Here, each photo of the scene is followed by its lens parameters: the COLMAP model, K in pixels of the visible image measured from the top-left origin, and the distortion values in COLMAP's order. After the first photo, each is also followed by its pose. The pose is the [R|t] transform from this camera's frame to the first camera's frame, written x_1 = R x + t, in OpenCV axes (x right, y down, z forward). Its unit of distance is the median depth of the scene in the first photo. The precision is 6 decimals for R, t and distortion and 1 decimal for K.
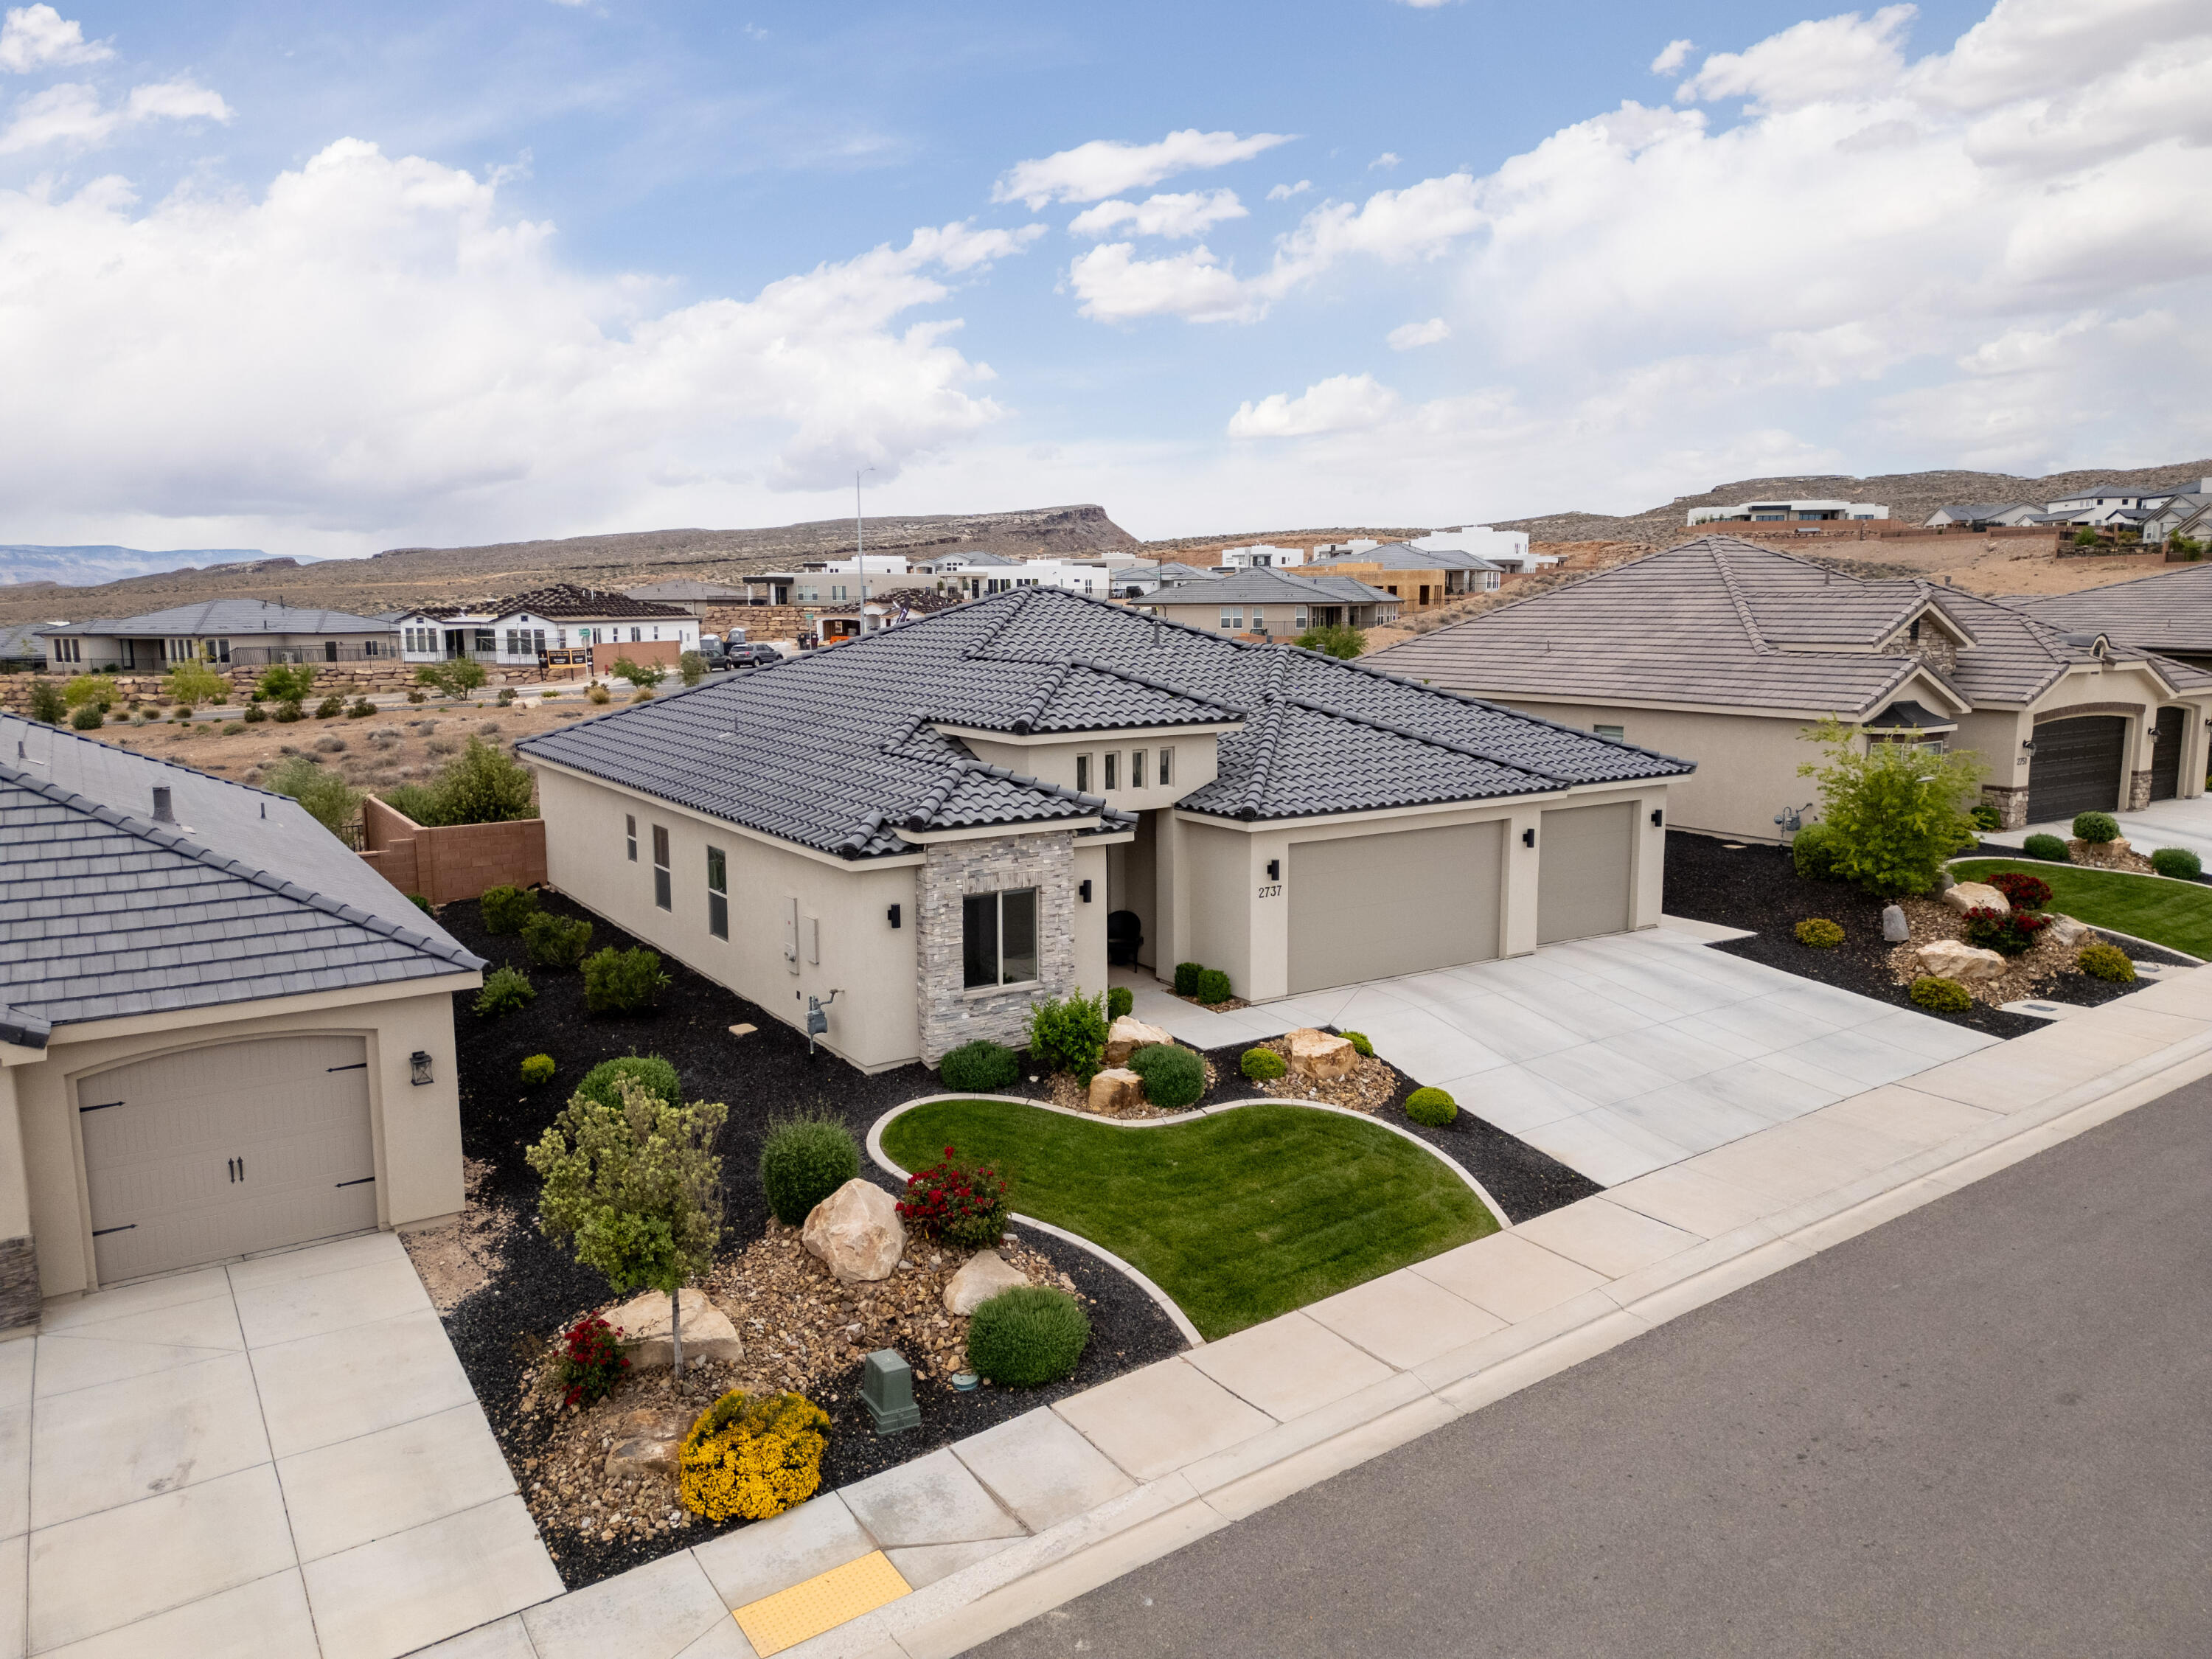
lens RADIAL K [[1555.3, 0, 1106.0], [0, 1555.3, 829.5], [0, 0, 1]] dist [0.097677, -0.104741]
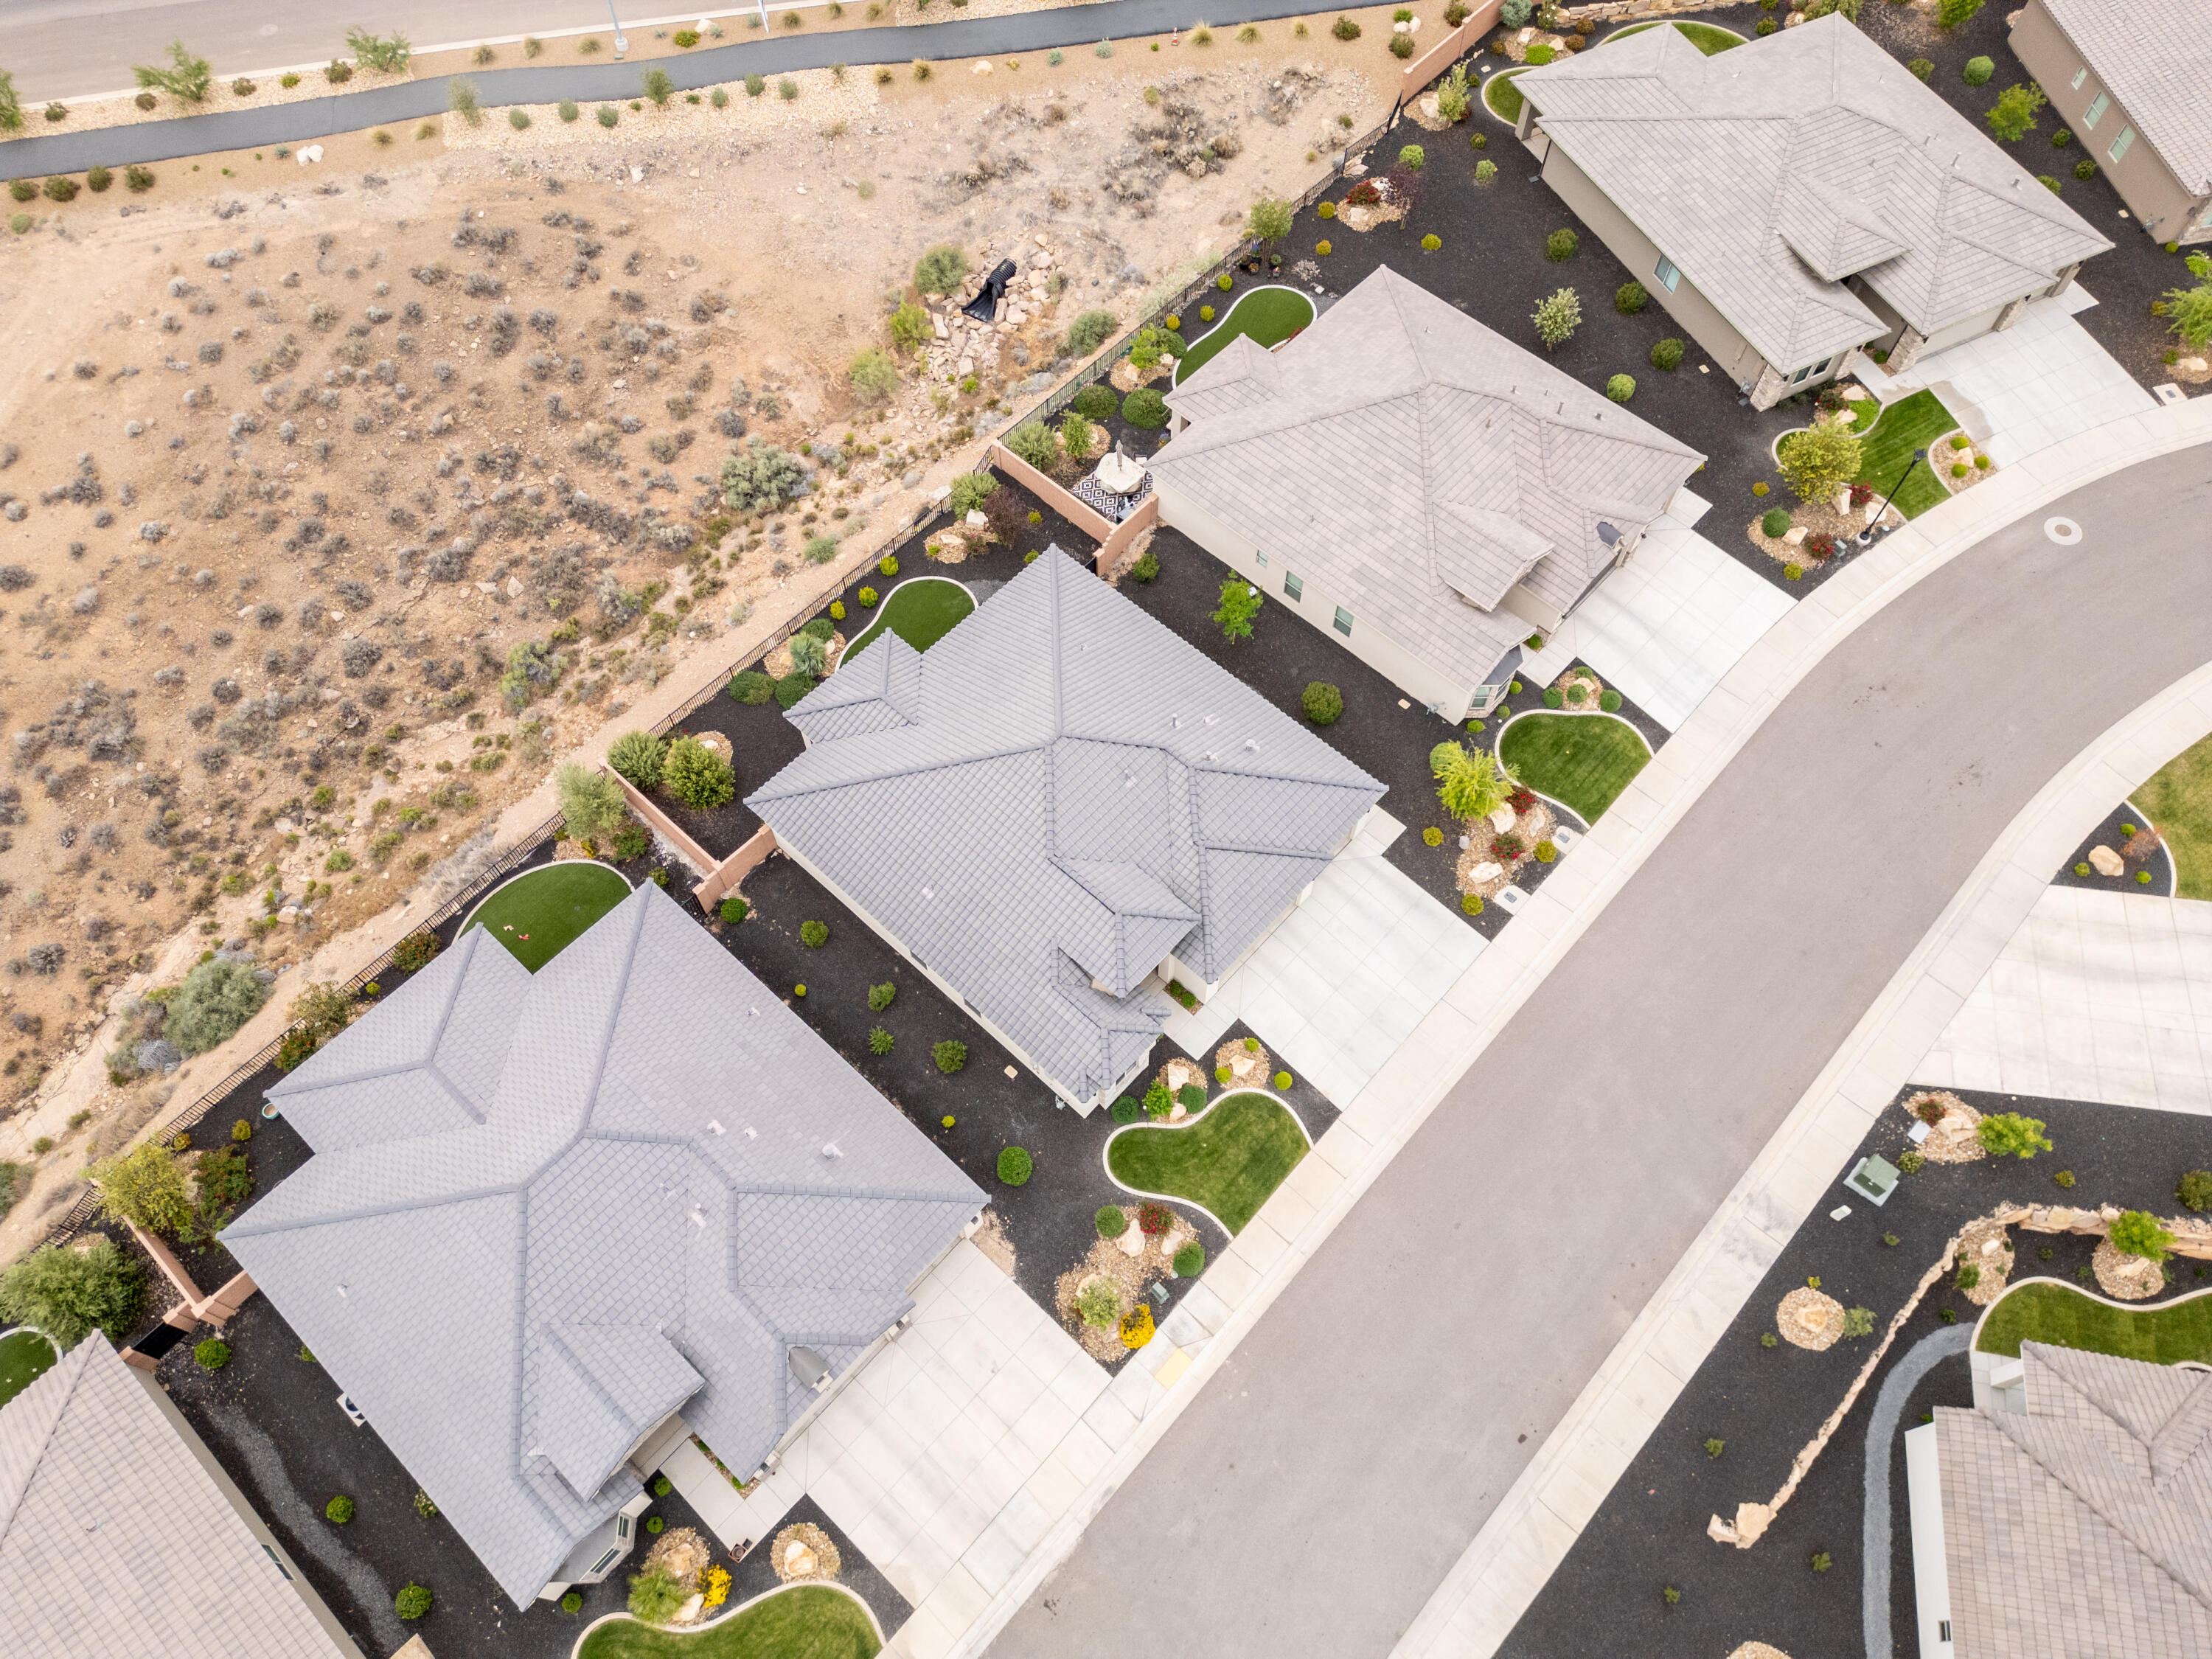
lens RADIAL K [[1561.8, 0, 1108.4], [0, 1561.8, 842.3], [0, 0, 1]] dist [0.076672, -0.066610]
pose [[0.969308, -0.212692, 0.123302, -0.334802], [0.030011, 0.600152, 0.799322, -2.231003], [-0.244010, -0.771090, 0.588116, -0.224784]]
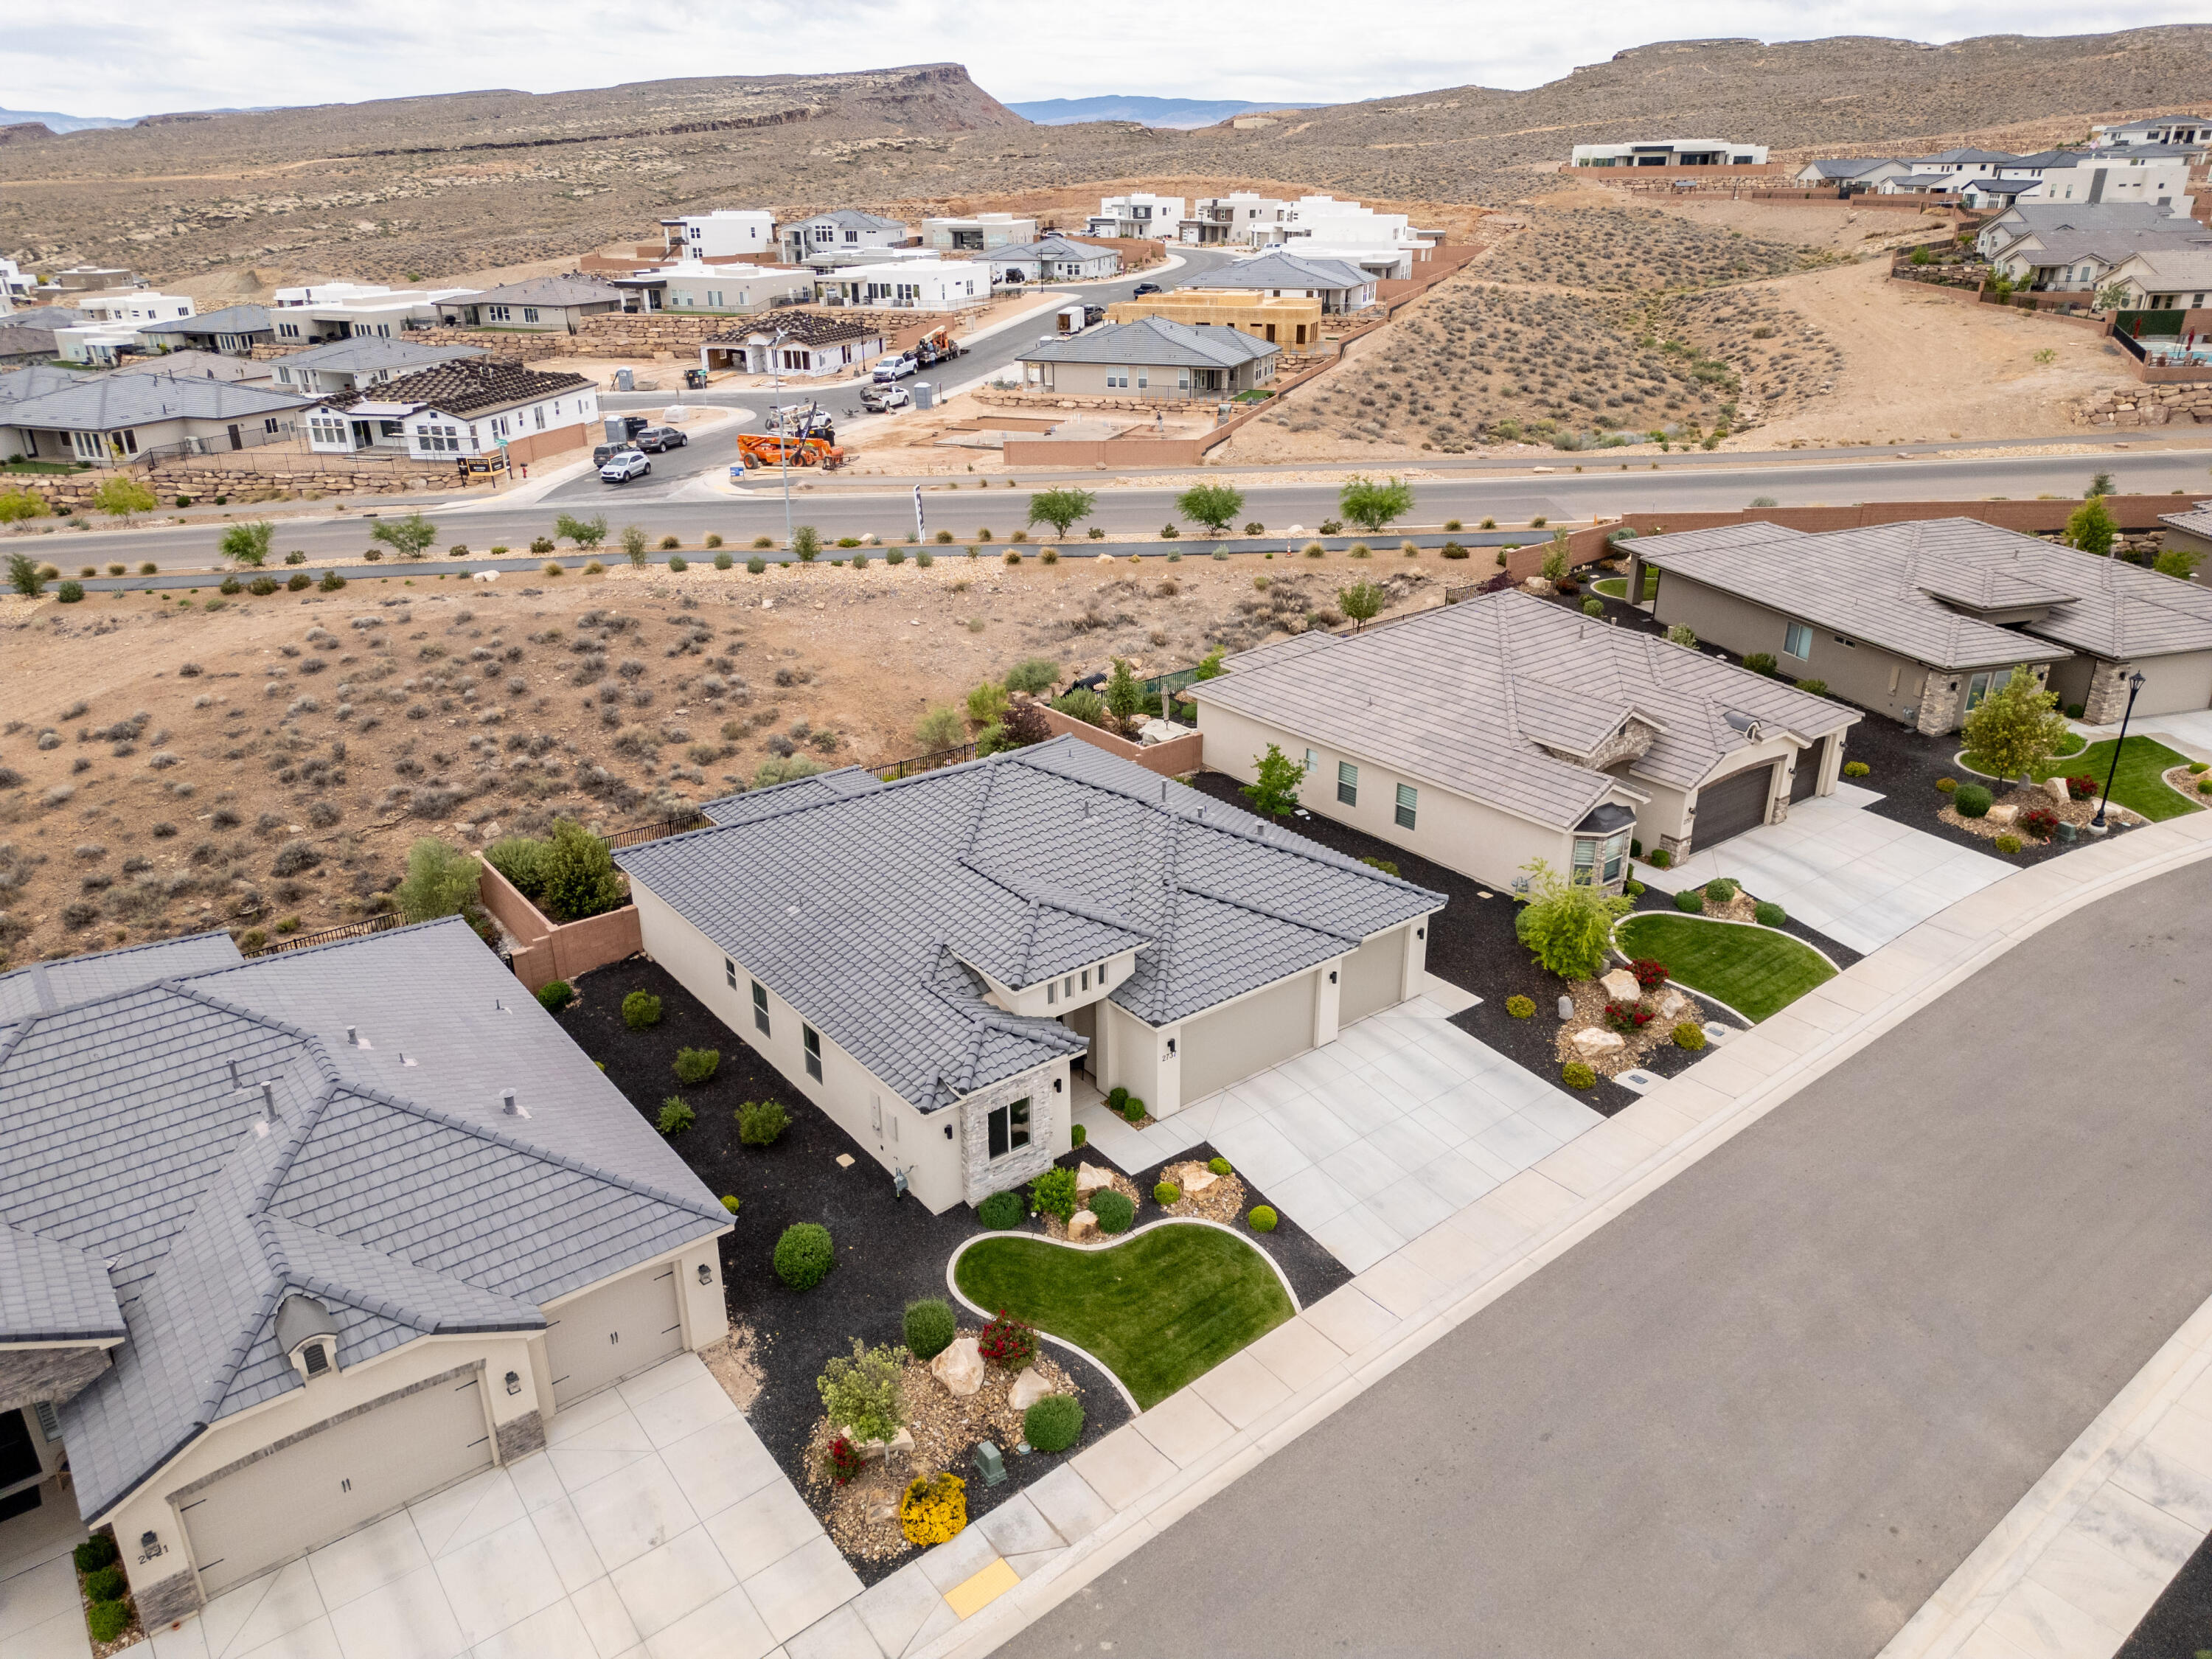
lens RADIAL K [[1561.8, 0, 1108.4], [0, 1561.8, 842.3], [0, 0, 1]] dist [0.076672, -0.066610]
pose [[0.996755, -0.032186, 0.073781, -0.076039], [0.011934, 0.965541, 0.259978, -0.658469], [-0.079606, -0.258253, 0.962792, -0.537494]]
